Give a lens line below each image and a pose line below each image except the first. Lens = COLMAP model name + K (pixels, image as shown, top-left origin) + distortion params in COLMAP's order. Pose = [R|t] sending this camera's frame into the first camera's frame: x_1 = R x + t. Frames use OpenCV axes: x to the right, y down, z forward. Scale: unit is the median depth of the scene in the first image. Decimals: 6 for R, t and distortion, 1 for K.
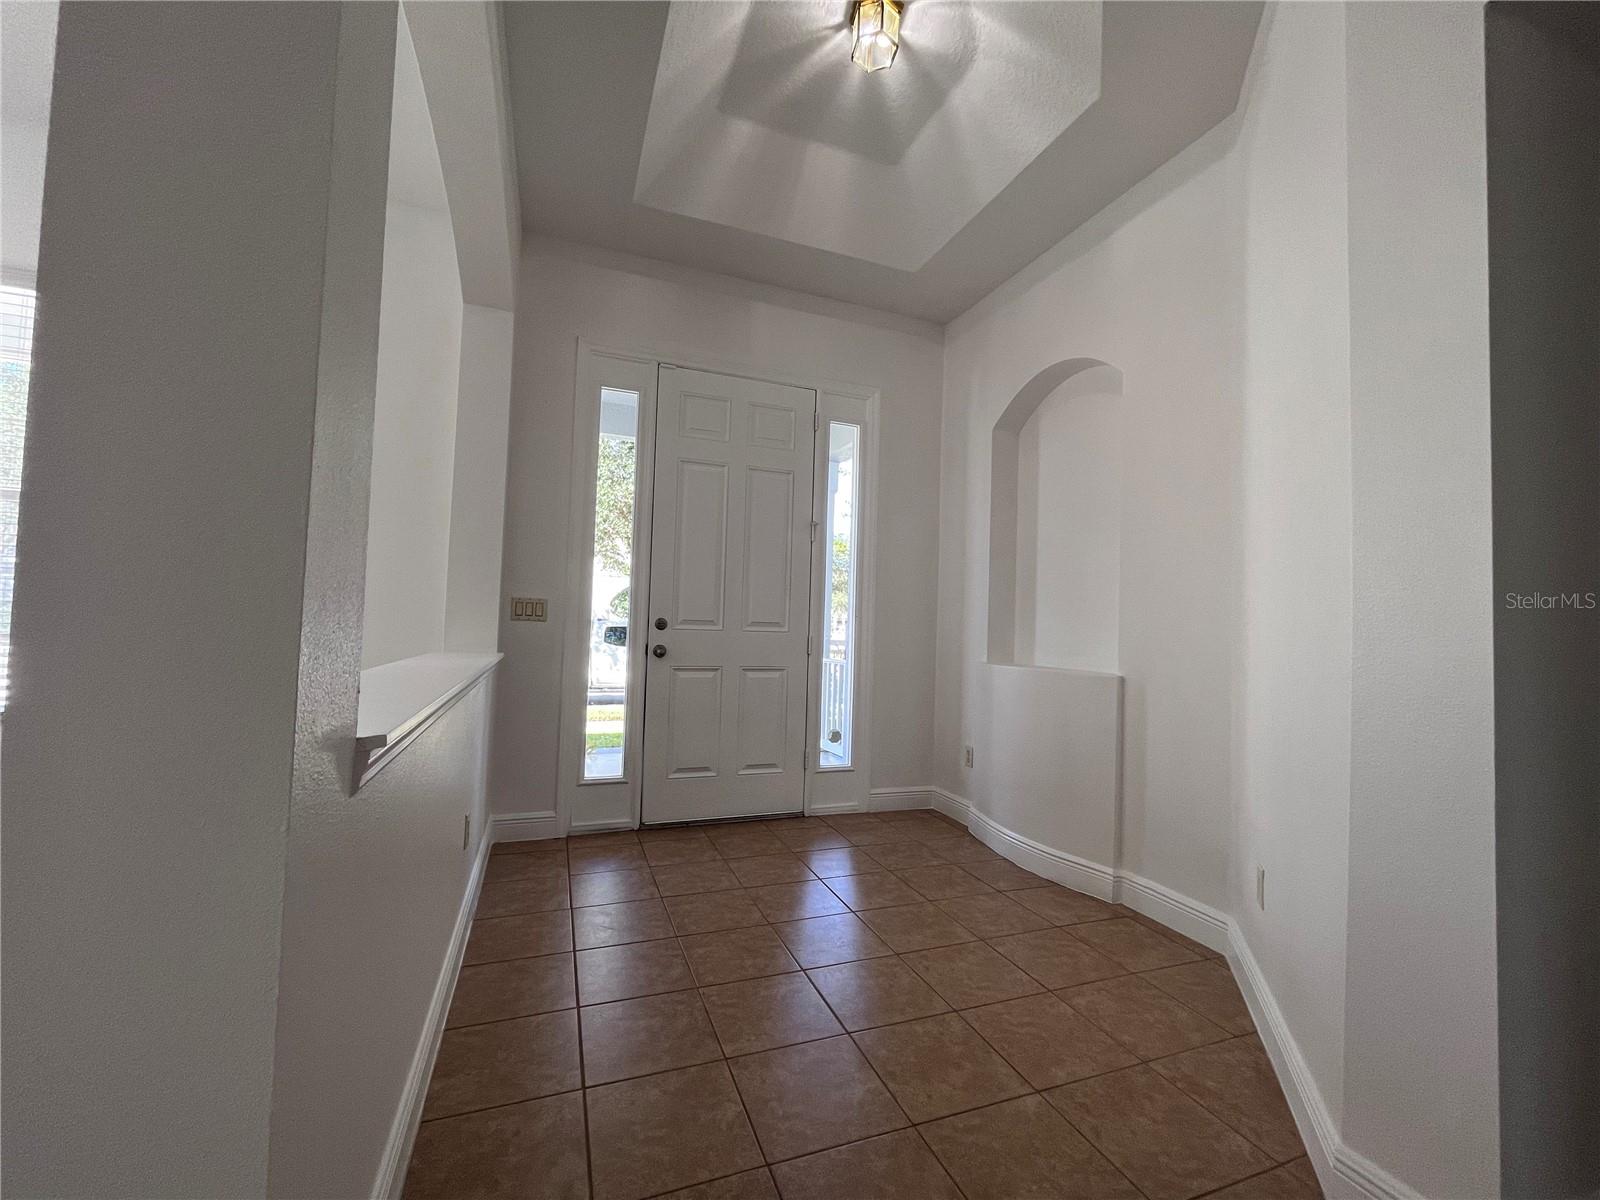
lens RADIAL K [[651.8, 0, 797.7], [0, 651.8, 599.5], [0, 0, 1]] dist [0.001001, 0.000128]
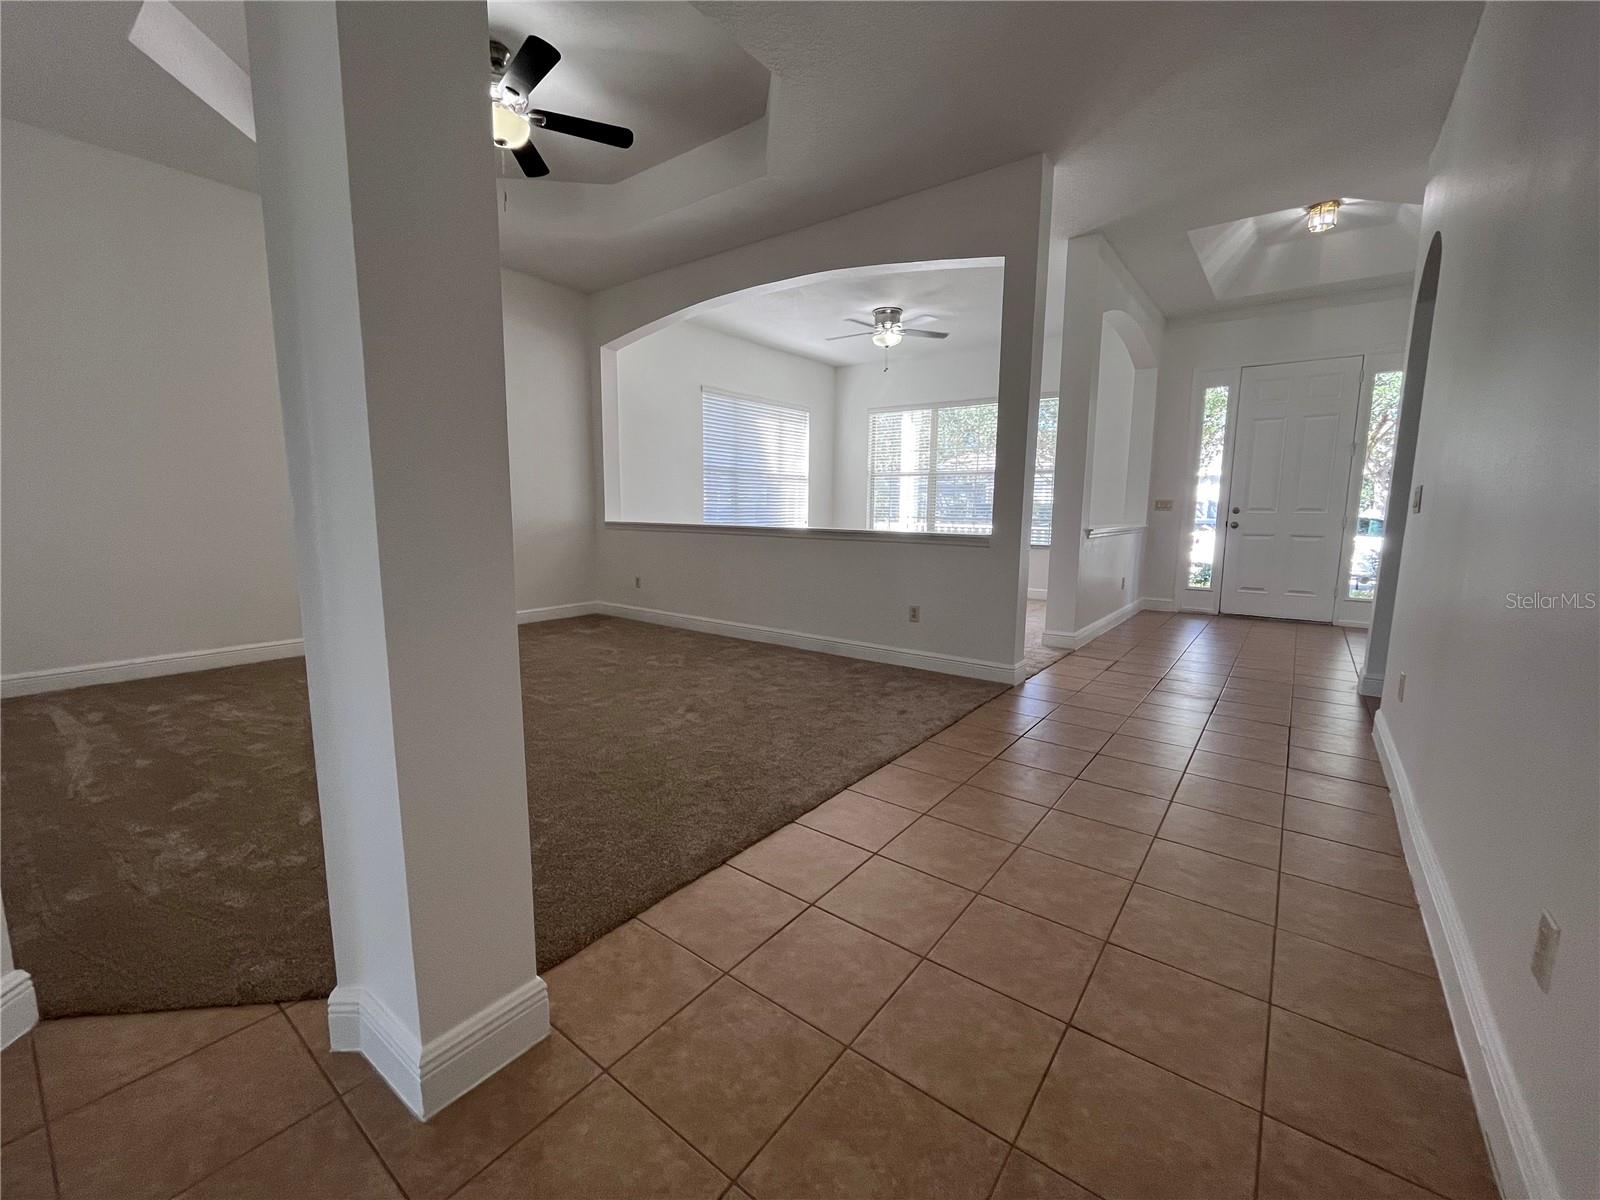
lens RADIAL K [[651.8, 0, 798.5], [0, 651.8, 596.6], [0, 0, 1]] dist [0.001001, 0.000128]
pose [[0.524702, 0.089835, -0.846533, 0.756147], [0.045490, 0.990037, 0.133259, -0.025660], [0.850070, -0.108430, 0.515388, -1.095145]]
